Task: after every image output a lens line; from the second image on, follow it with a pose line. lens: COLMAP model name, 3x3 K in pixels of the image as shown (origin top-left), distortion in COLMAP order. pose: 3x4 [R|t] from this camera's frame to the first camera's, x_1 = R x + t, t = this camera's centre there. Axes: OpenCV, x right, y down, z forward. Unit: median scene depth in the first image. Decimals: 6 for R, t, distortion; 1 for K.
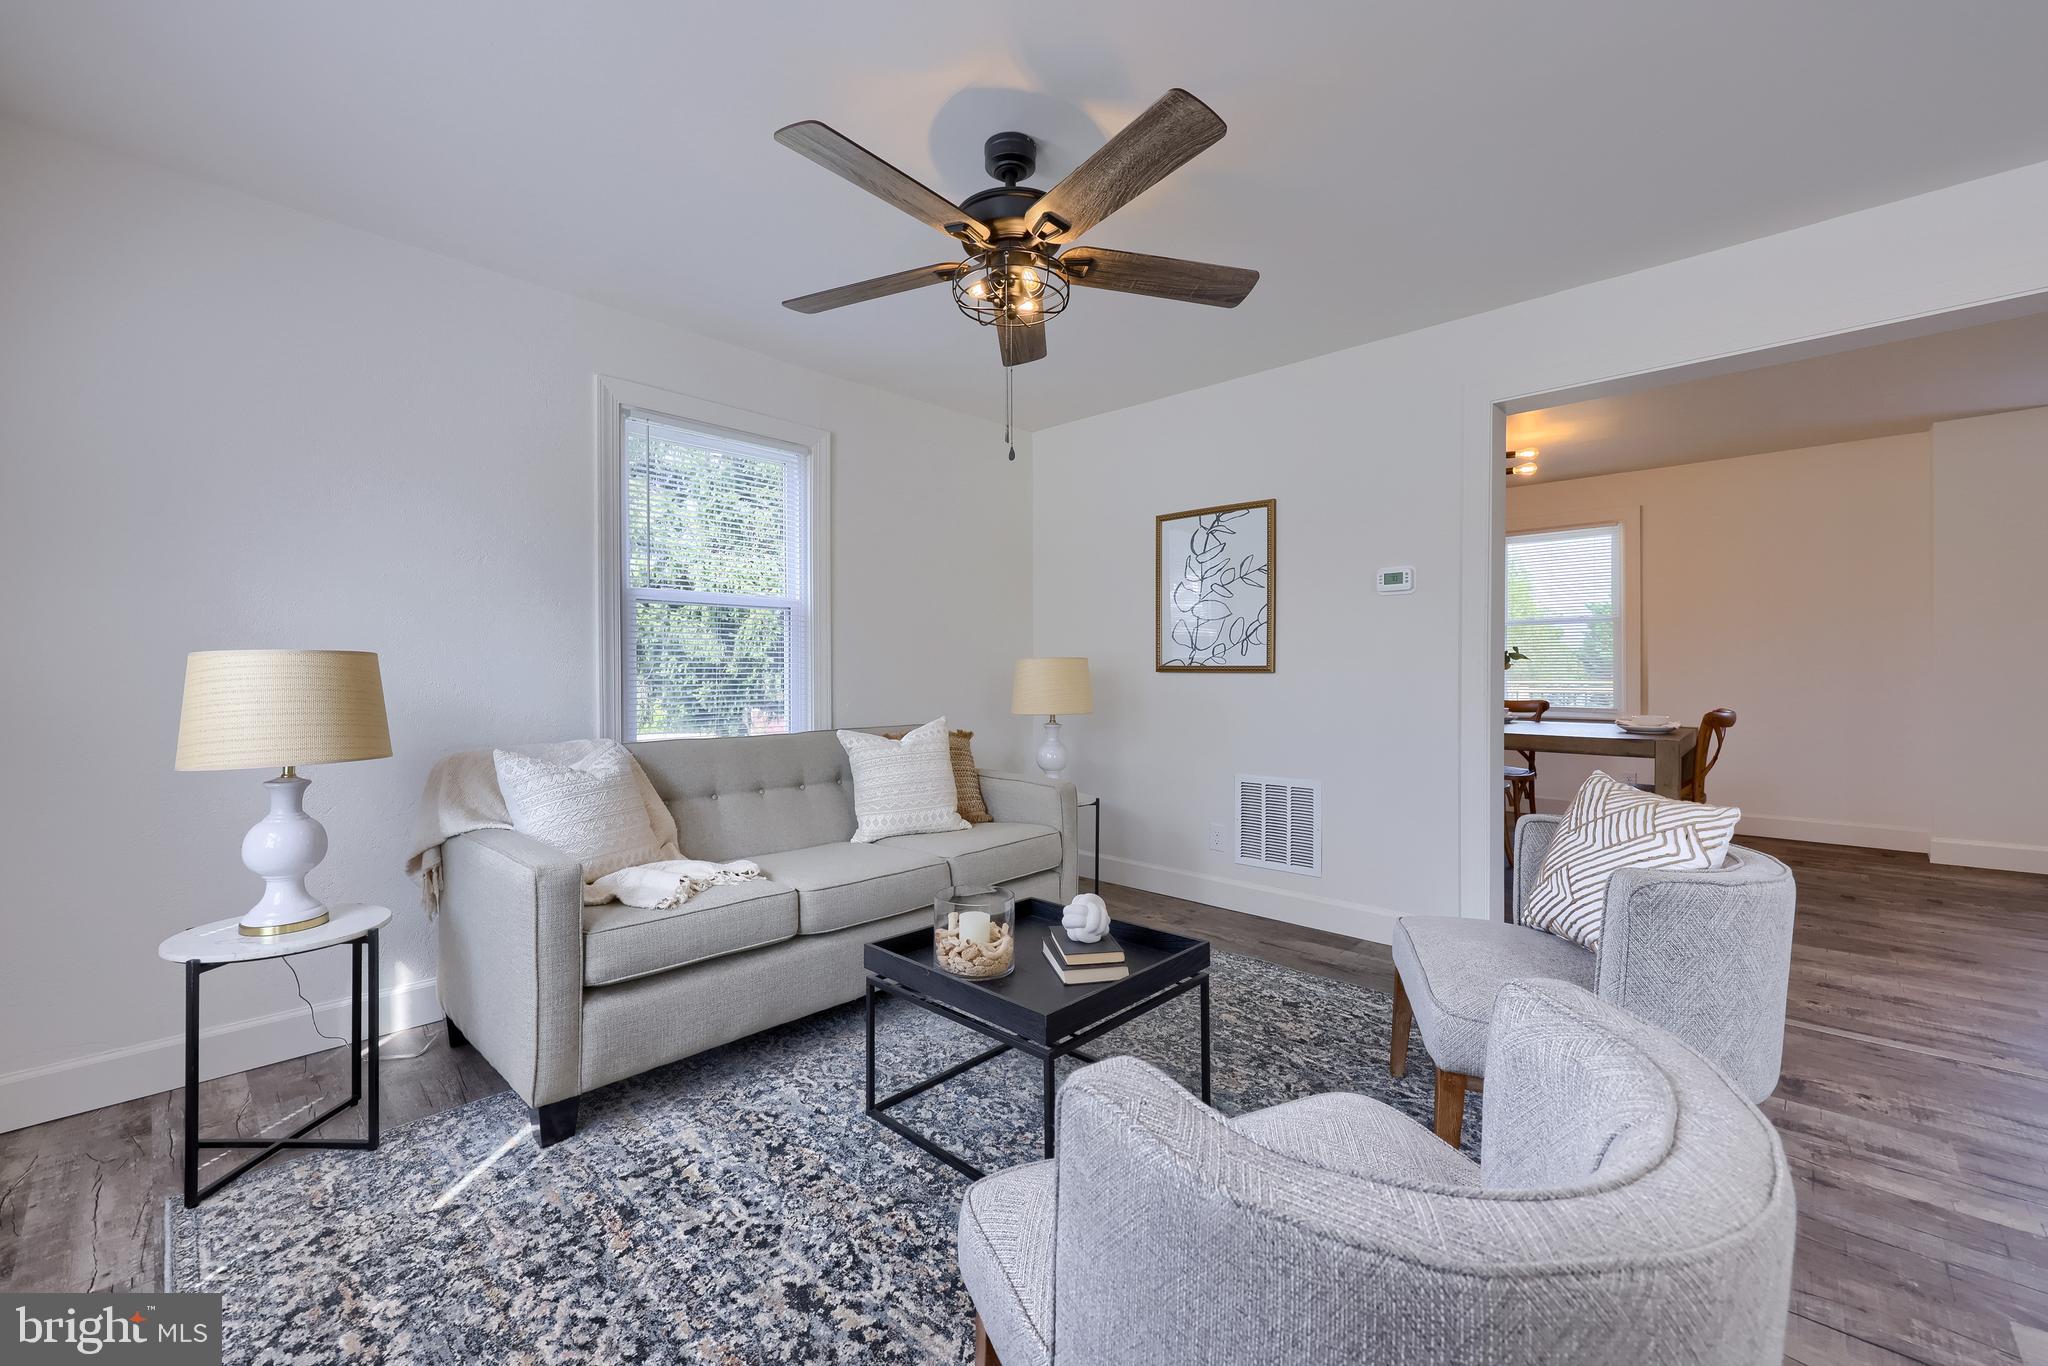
lens RADIAL K [[820.4, 0, 981.0], [0, 820.4, 686.9], [0, 0, 1]] dist [0.004308, -0.001001]
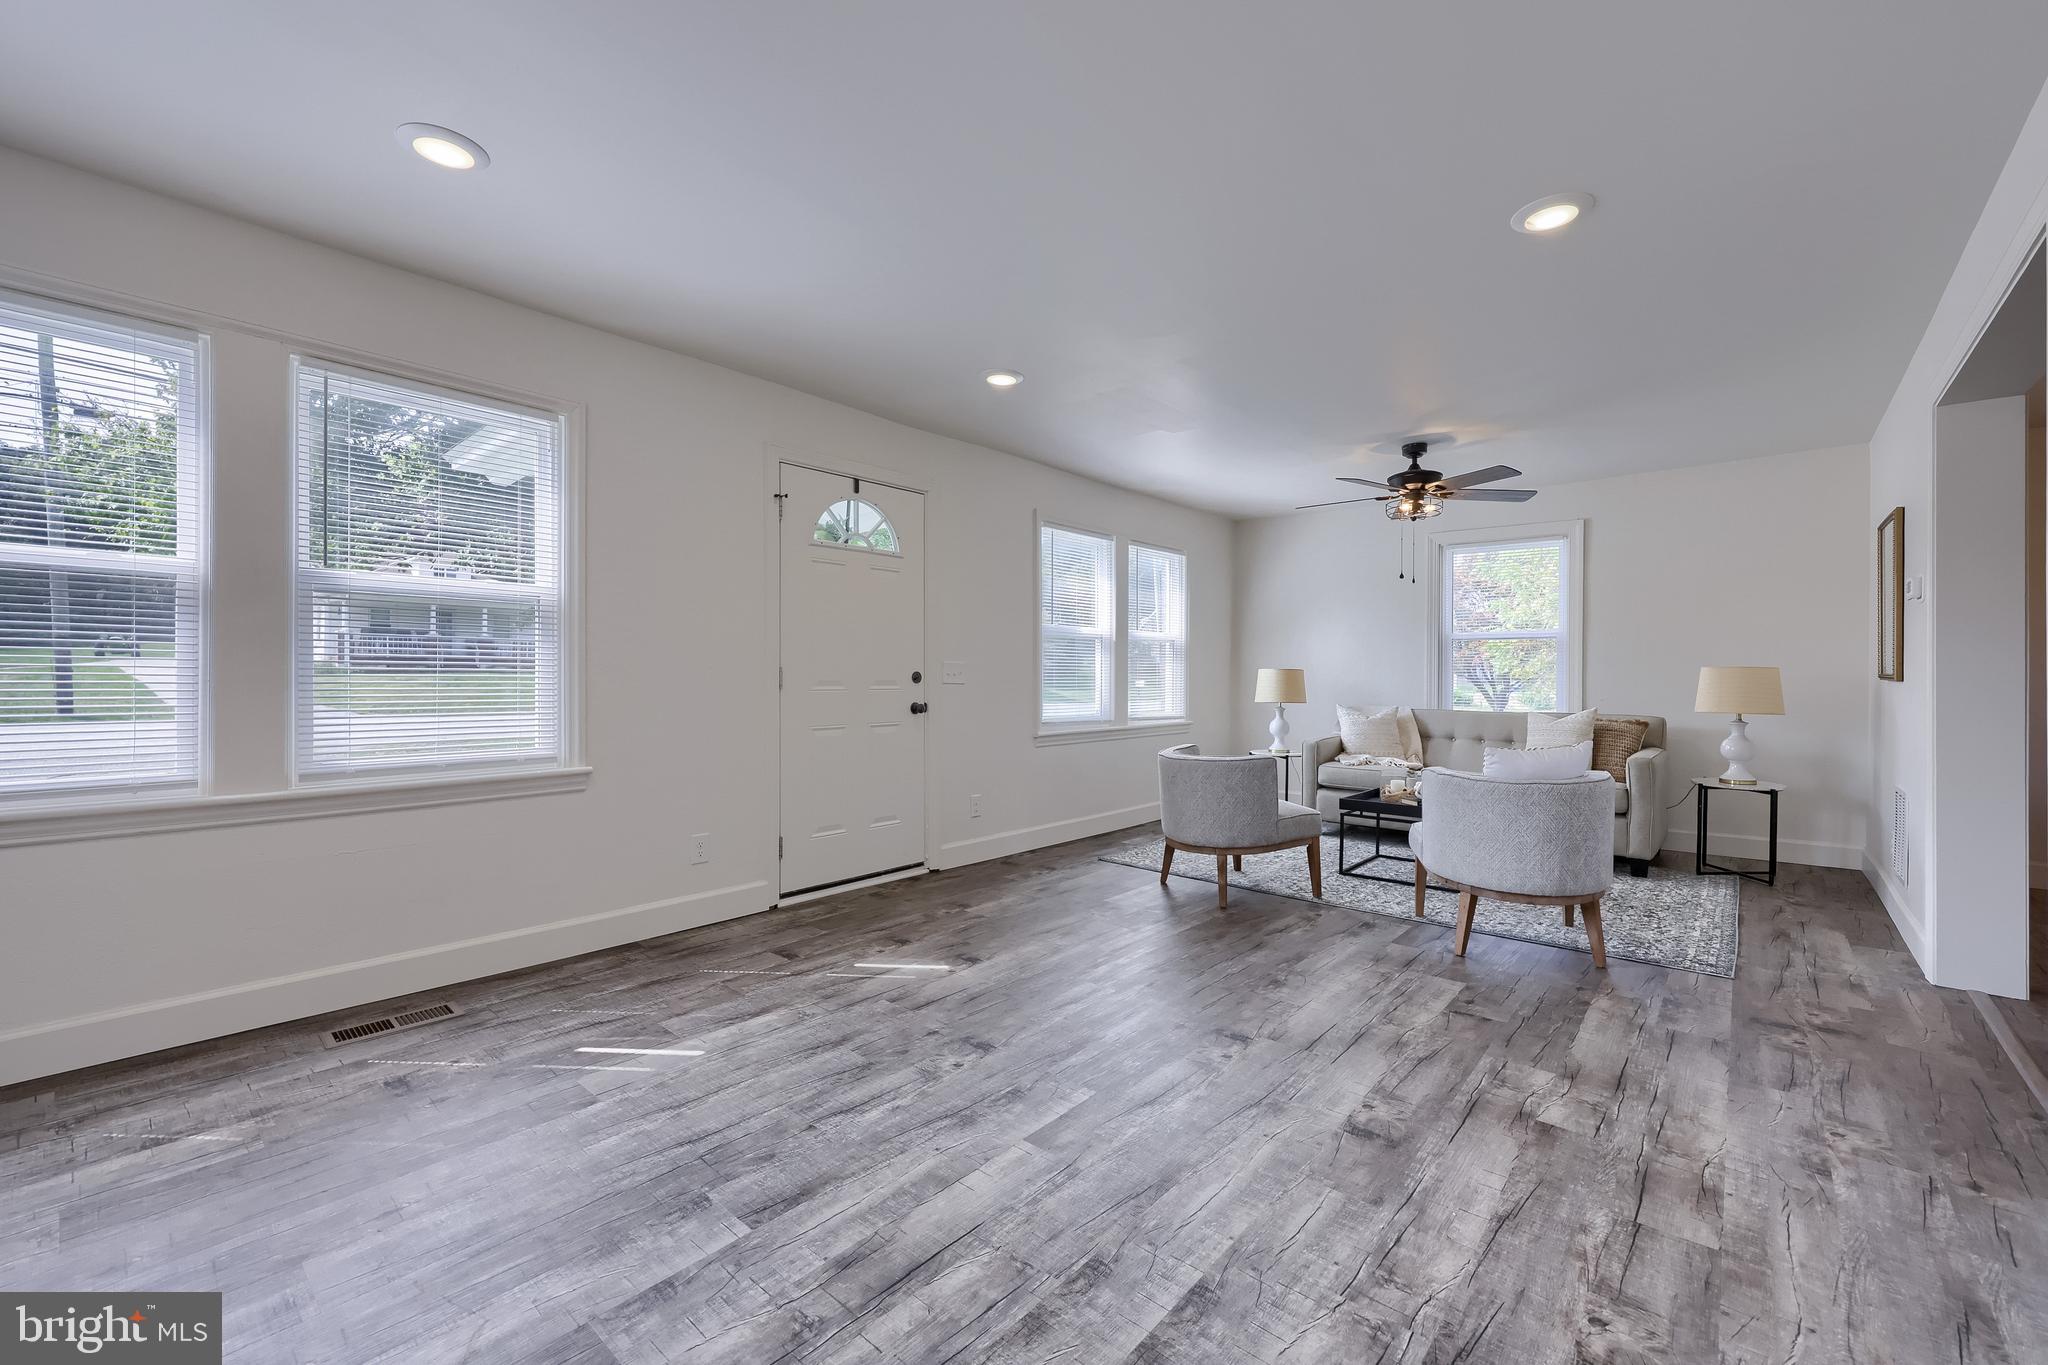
lens RADIAL K [[820.4, 0, 1051.3], [0, 820.4, 684.4], [0, 0, 1]] dist [0.004308, -0.001001]
pose [[0.081311, 0.016834, -0.996547, 1.894974], [-0.022055, 0.999643, 0.015087, -0.008335], [0.996445, 0.020752, 0.081653, -0.152838]]
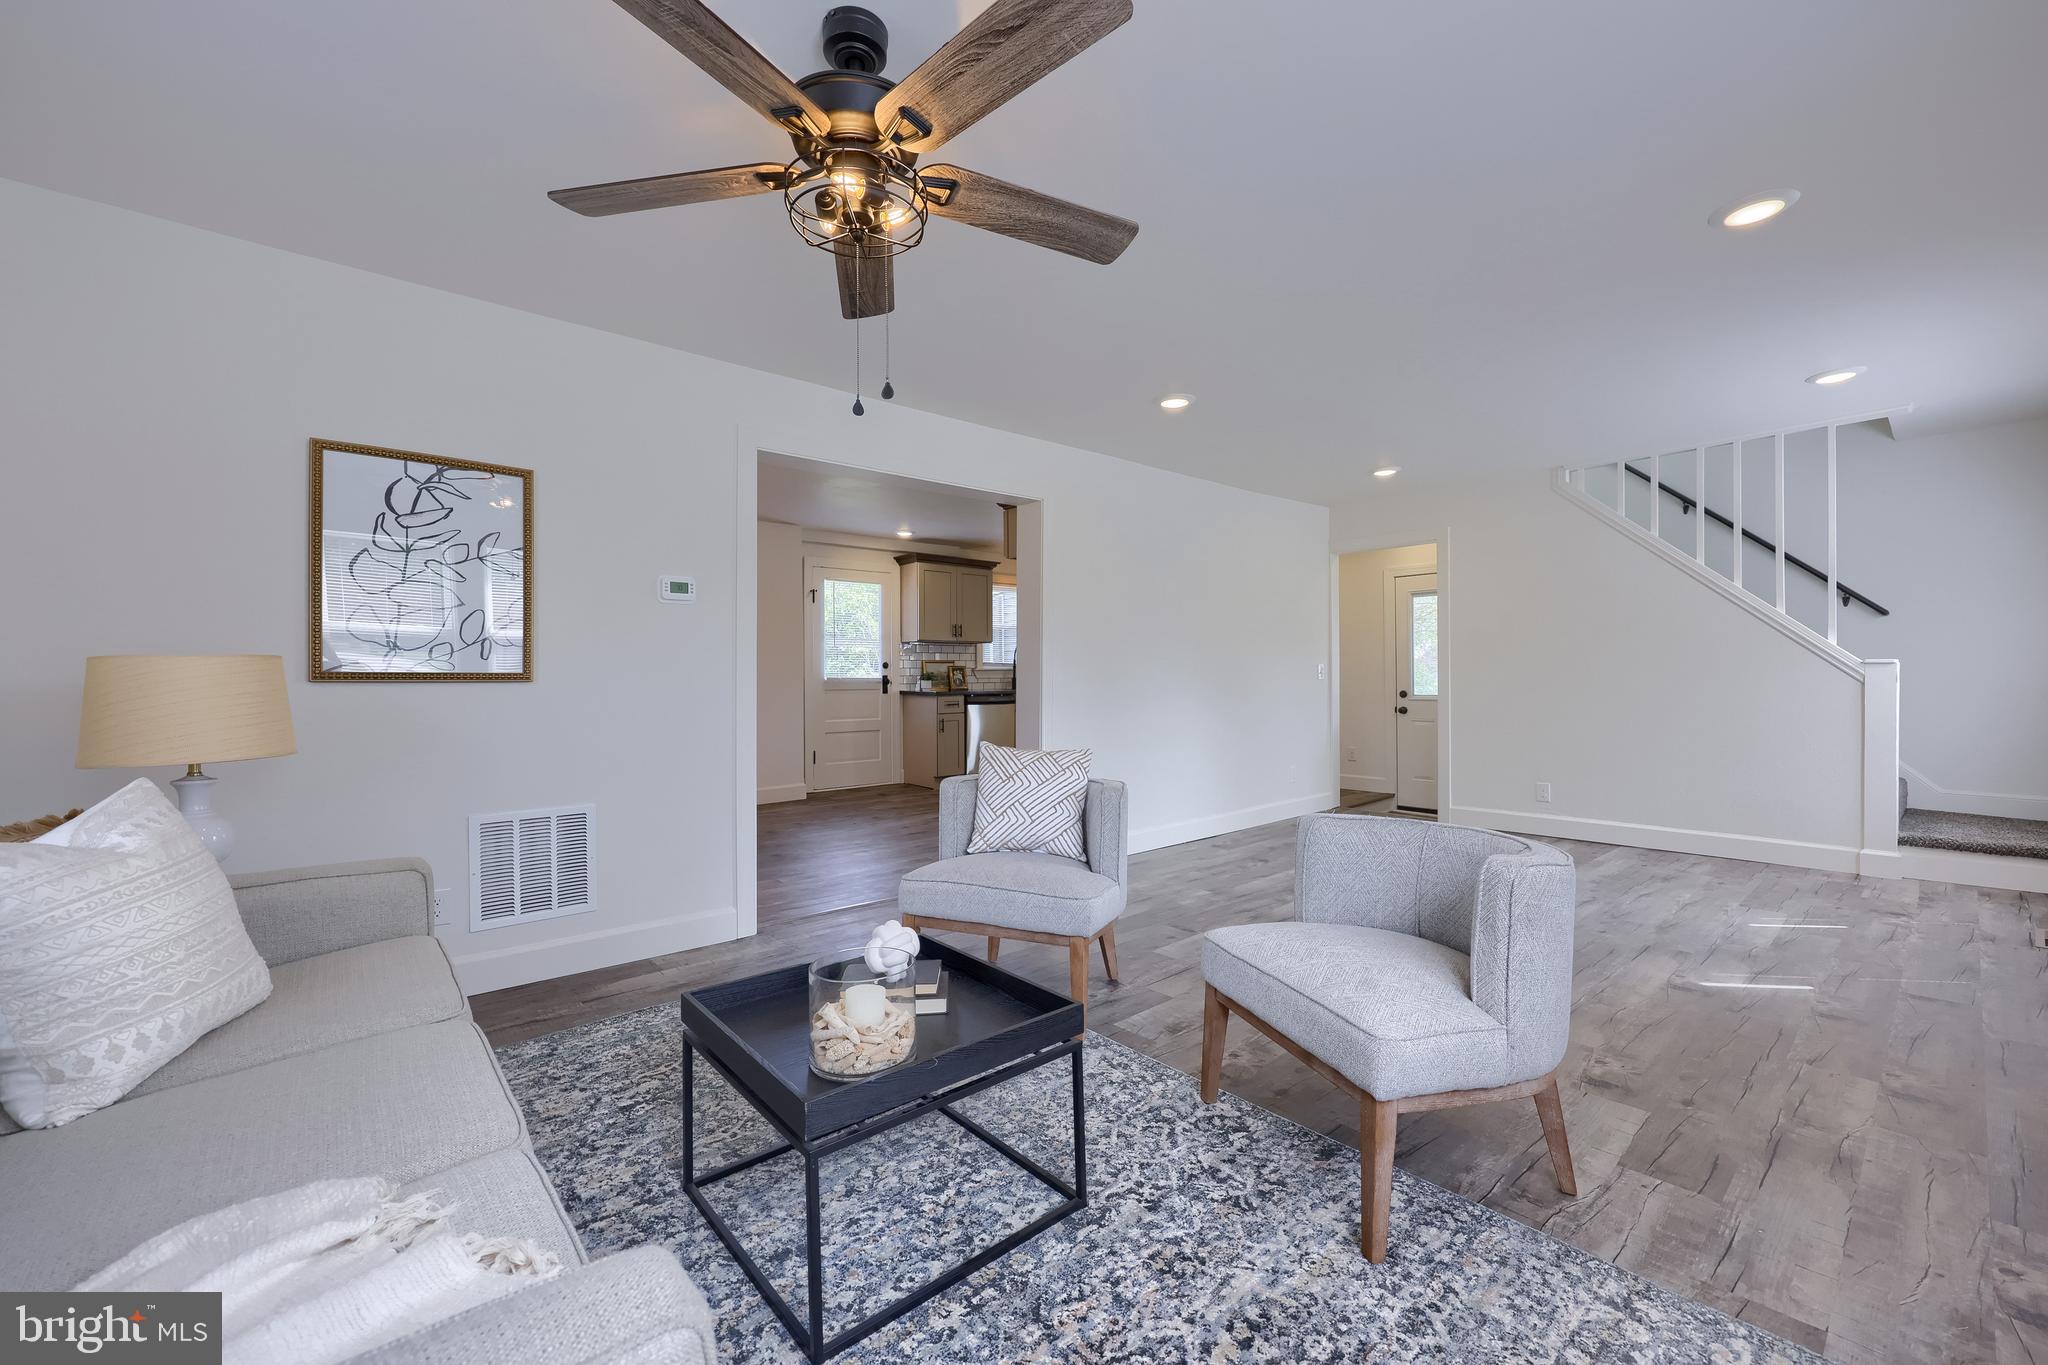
lens RADIAL K [[820.4, 0, 1049.5], [0, 820.4, 680.4], [0, 0, 1]] dist [0.004308, -0.001001]
pose [[0.061845, 0.001078, 0.998085, -0.649351], [0.026657, 0.999641, -0.002731, -0.003512], [-0.997730, 0.026775, 0.061795, 0.652128]]
